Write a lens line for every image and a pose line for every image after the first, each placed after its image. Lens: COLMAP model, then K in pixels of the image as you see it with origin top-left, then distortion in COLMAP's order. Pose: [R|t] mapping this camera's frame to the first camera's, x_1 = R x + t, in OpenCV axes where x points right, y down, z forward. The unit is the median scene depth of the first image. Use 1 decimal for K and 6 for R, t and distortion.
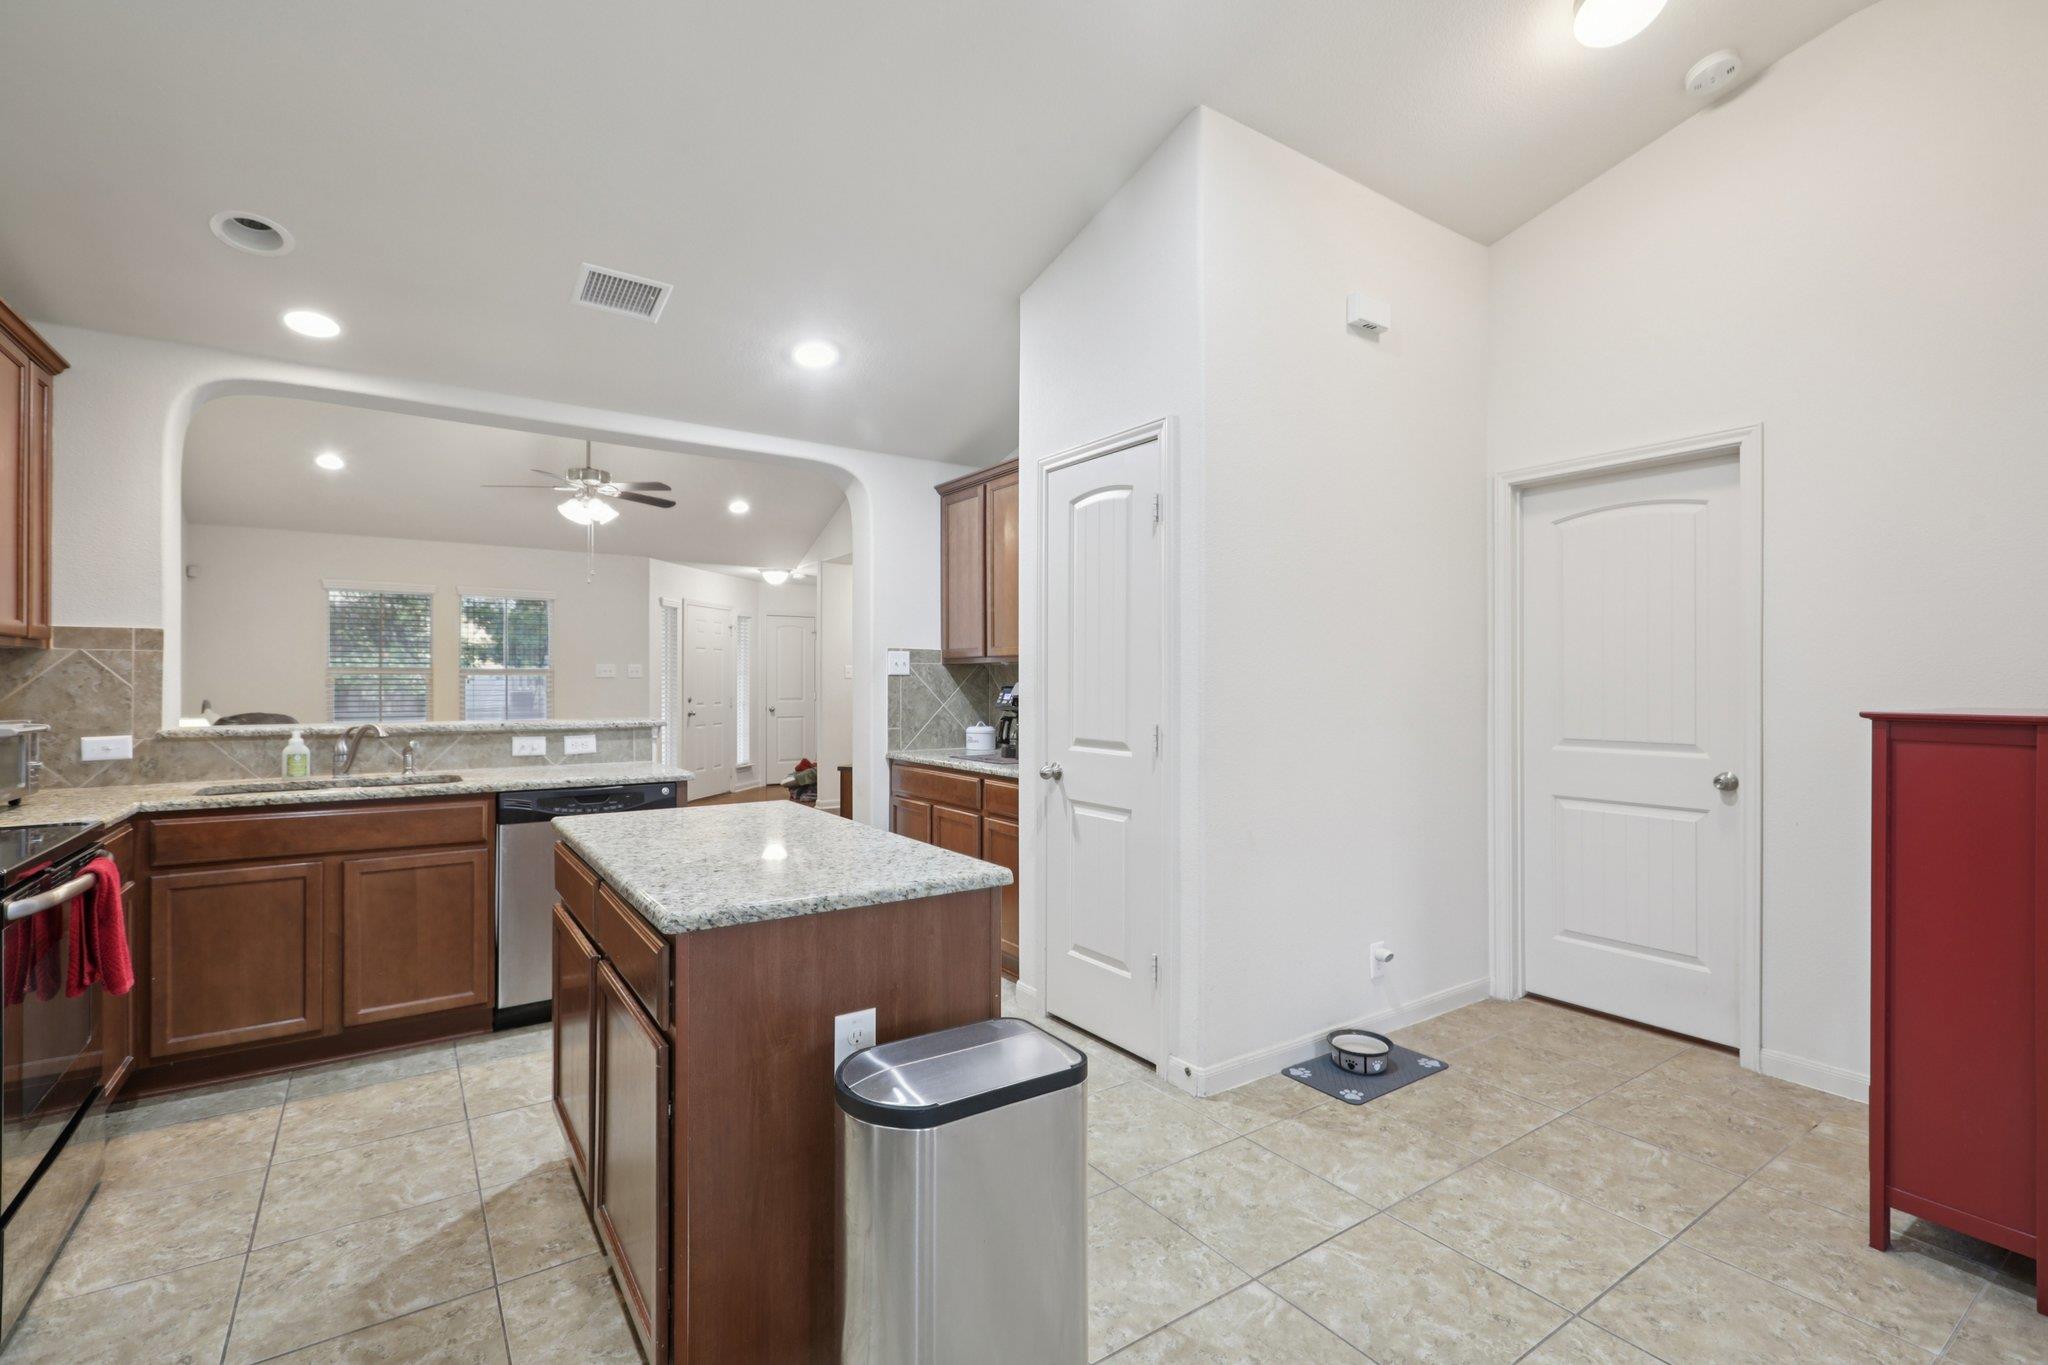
lens RADIAL K [[937.0, 0, 1034.5], [0, 937.0, 668.4], [0, 0, 1]] dist [-0.008338, 0.001470]
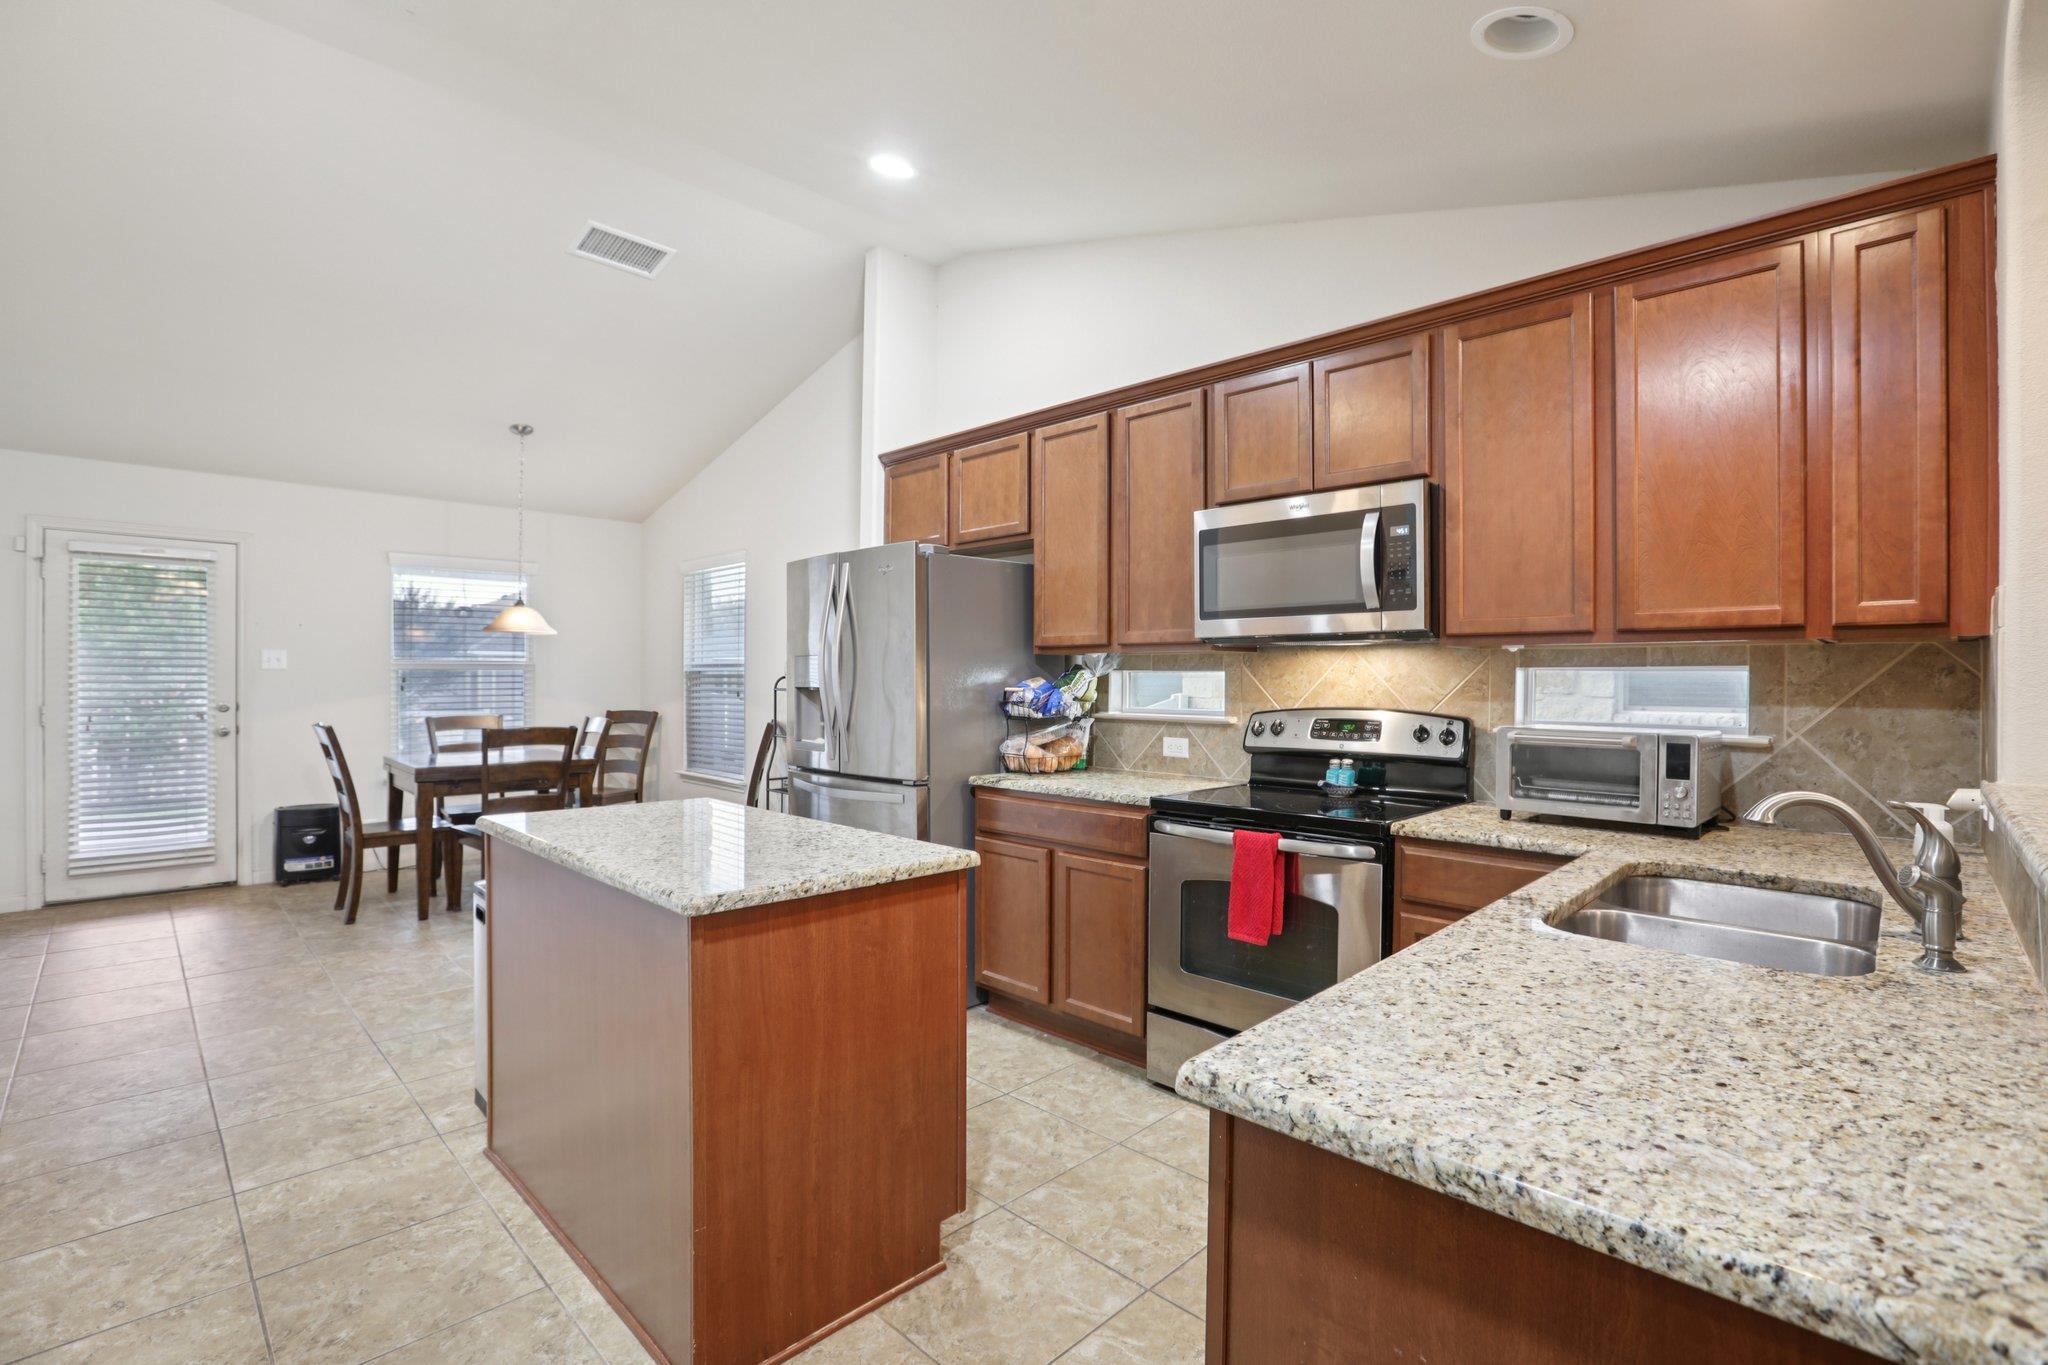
lens RADIAL K [[937.0, 0, 1012.7], [0, 937.0, 699.3], [0, 0, 1]] dist [-0.008338, 0.001470]
pose [[-0.987011, -0.004862, -0.160581, -0.278528], [-0.006134, 0.999954, 0.007425, 0.016082], [0.160538, 0.008313, -0.986995, 1.212395]]
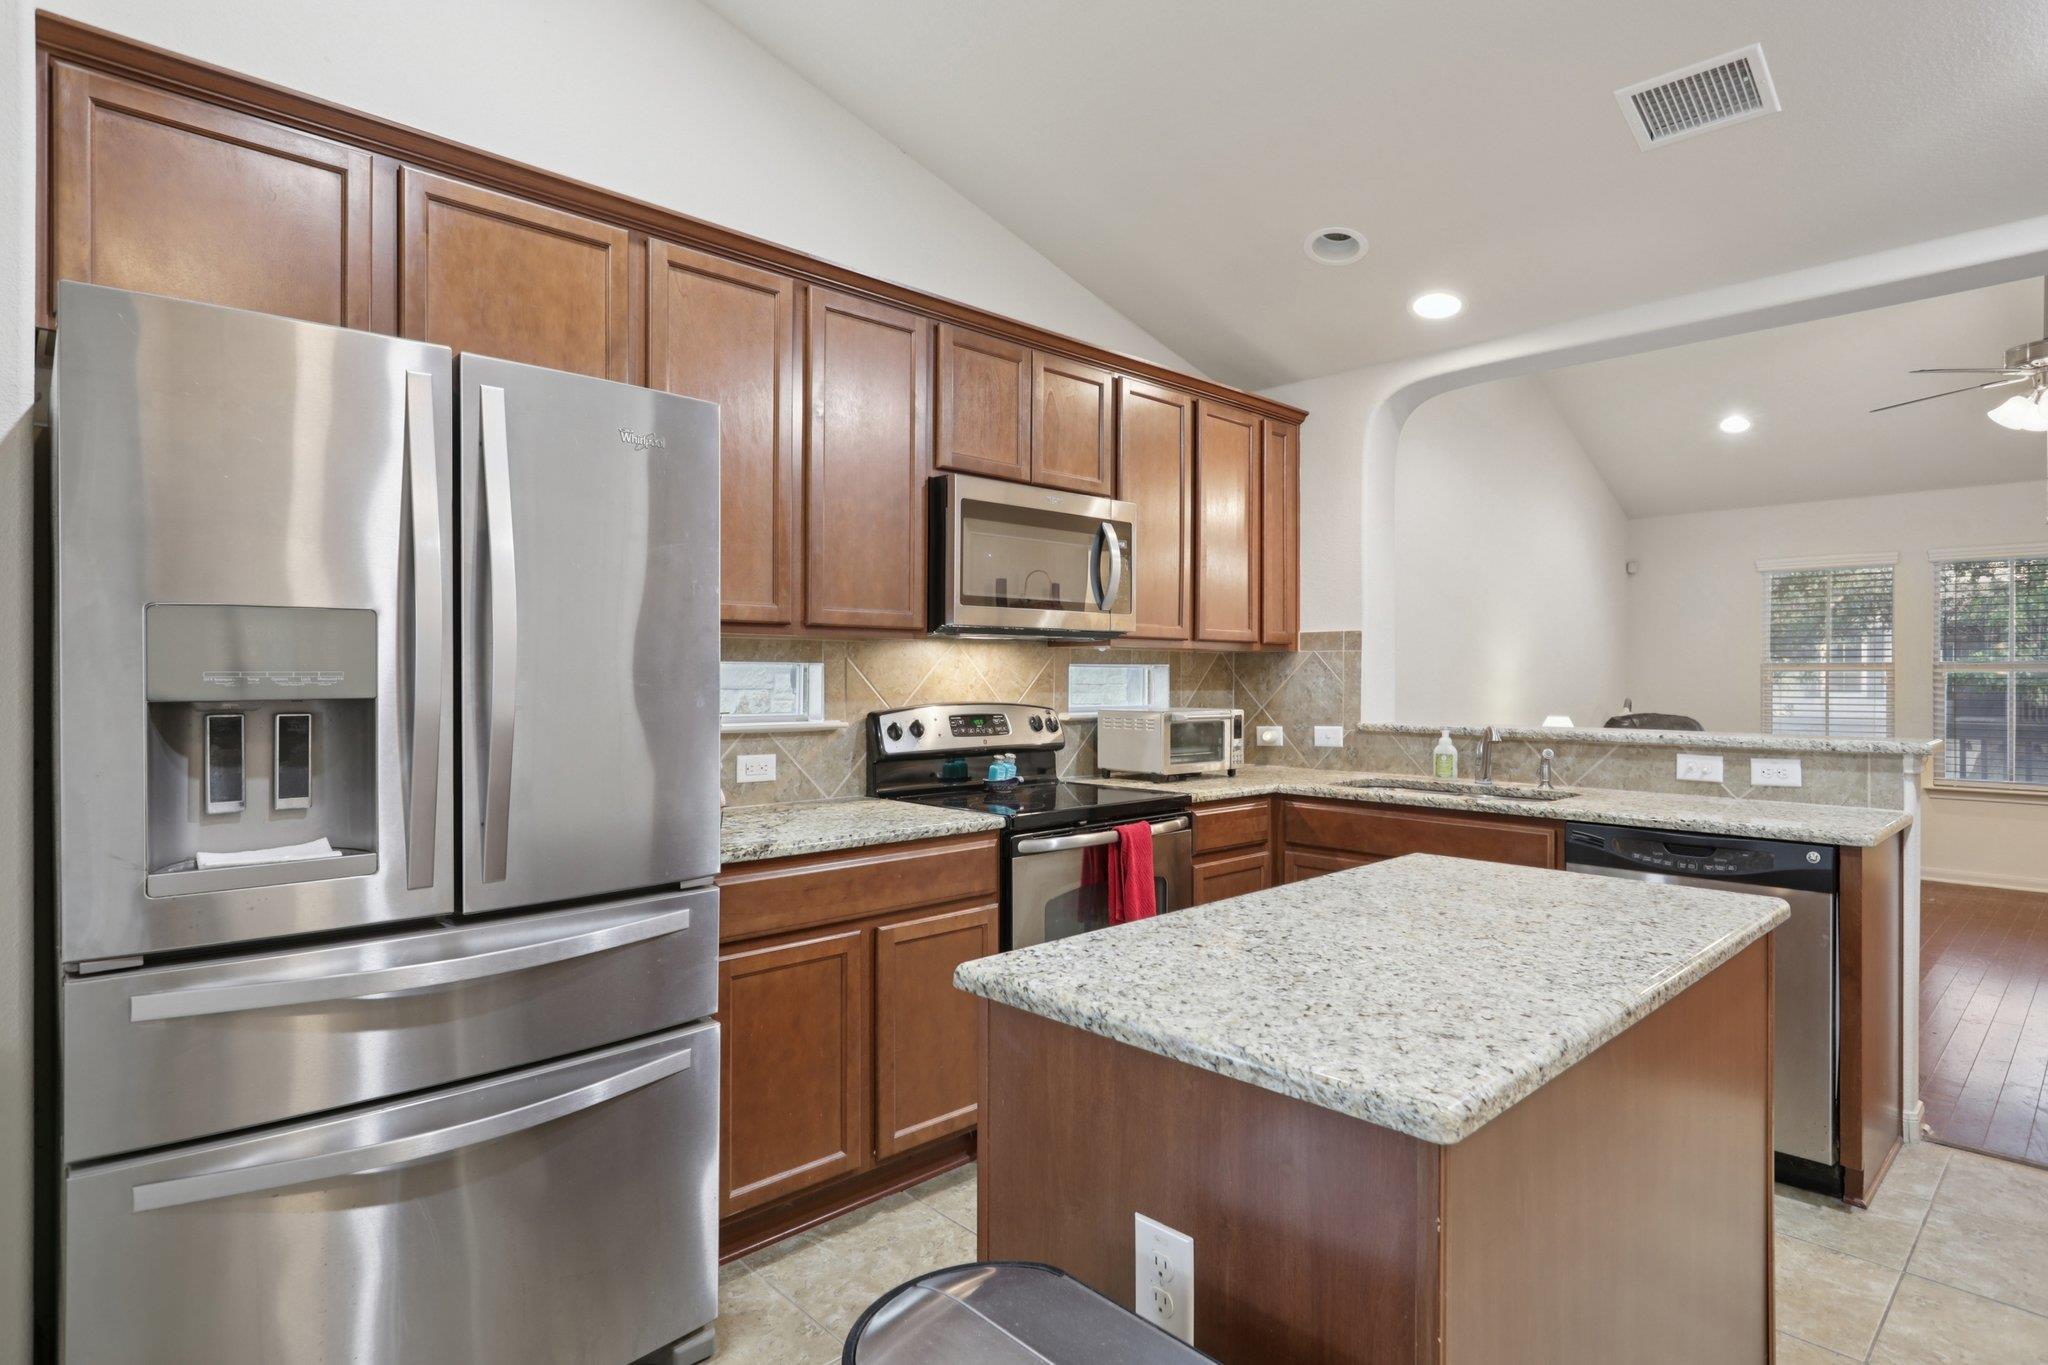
lens RADIAL K [[1070.9, 0, 1032.3], [0, 1070.9, 681.4], [0, 0, 1]] dist [-0.005300, -0.000129]
pose [[0.154584, 0.004137, -0.987971, 0.214635], [0.010622, 0.999926, 0.005849, 0.004880], [0.987923, -0.011398, 0.154529, 0.364749]]
